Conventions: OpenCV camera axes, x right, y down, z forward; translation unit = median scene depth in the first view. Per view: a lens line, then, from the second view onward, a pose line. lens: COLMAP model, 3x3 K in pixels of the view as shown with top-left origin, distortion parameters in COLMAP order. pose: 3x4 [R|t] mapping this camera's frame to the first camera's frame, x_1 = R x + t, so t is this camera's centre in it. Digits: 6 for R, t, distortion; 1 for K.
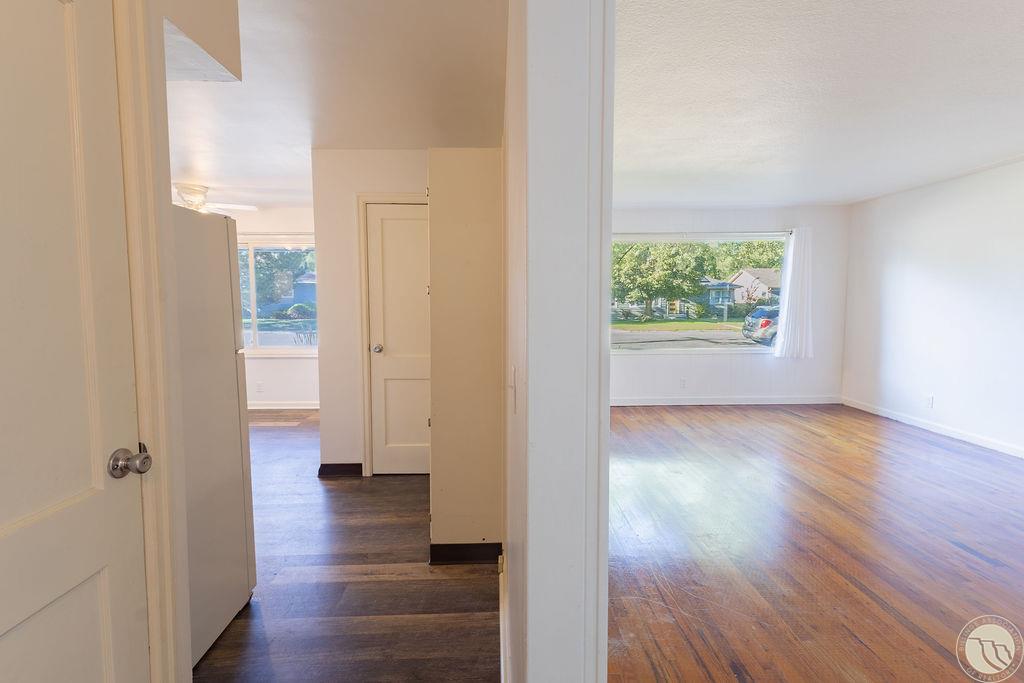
lens RADIAL K [[470.8, 0, 511.0], [0, 470.8, 340.5], [0, 0, 1]] dist [0.020977, -0.004941]
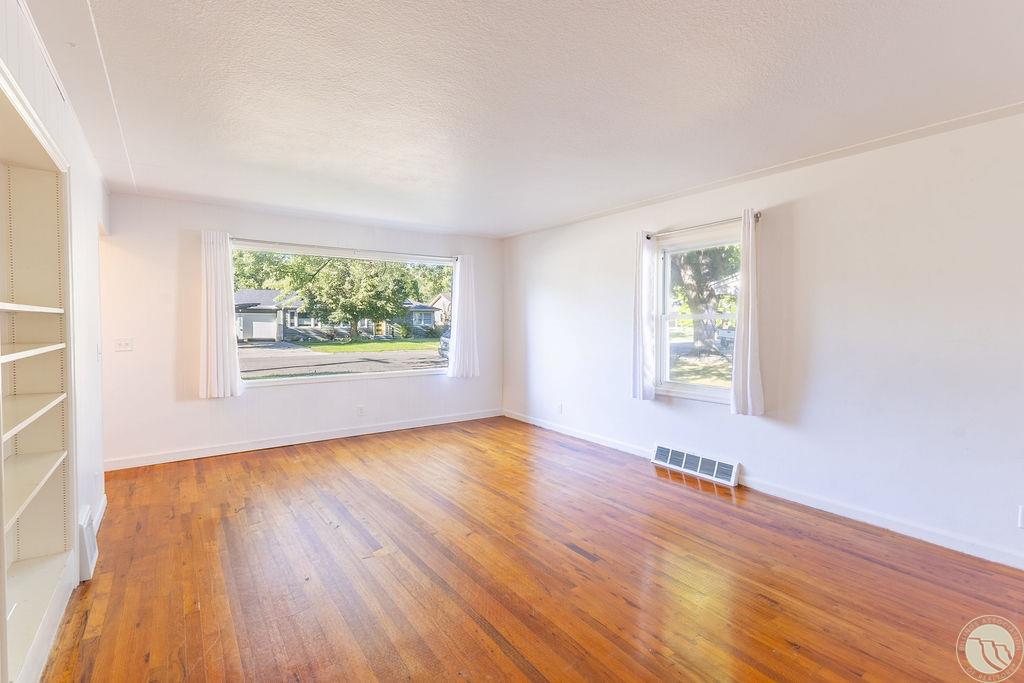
lens RADIAL K [[470.8, 0, 508.2], [0, 470.8, 338.1], [0, 0, 1]] dist [0.020977, -0.004941]
pose [[0.831955, -0.010998, 0.554734, 0.094588], [0.038097, 0.998576, -0.037338, -0.006661], [-0.553533, 0.052197, 0.831190, 0.066184]]
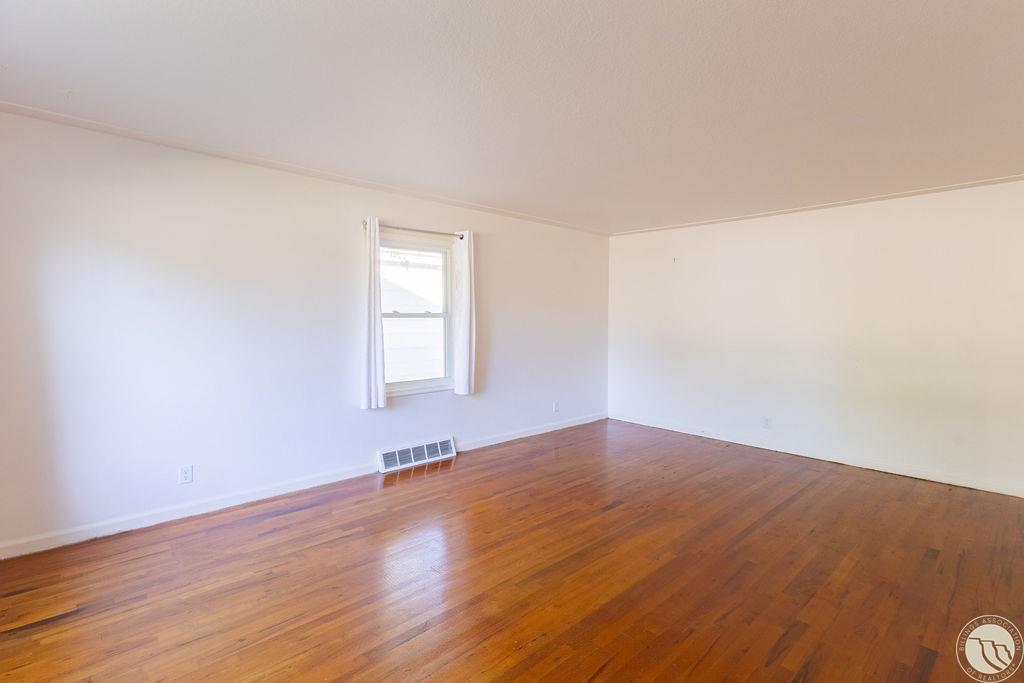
lens RADIAL K [[470.8, 0, 509.9], [0, 470.8, 341.1], [0, 0, 1]] dist [0.020977, -0.004941]
pose [[-0.665132, -0.034362, 0.745935, 0.064055], [0.057528, 0.993614, 0.097069, -0.077944], [-0.744507, 0.107476, -0.658907, 0.866755]]
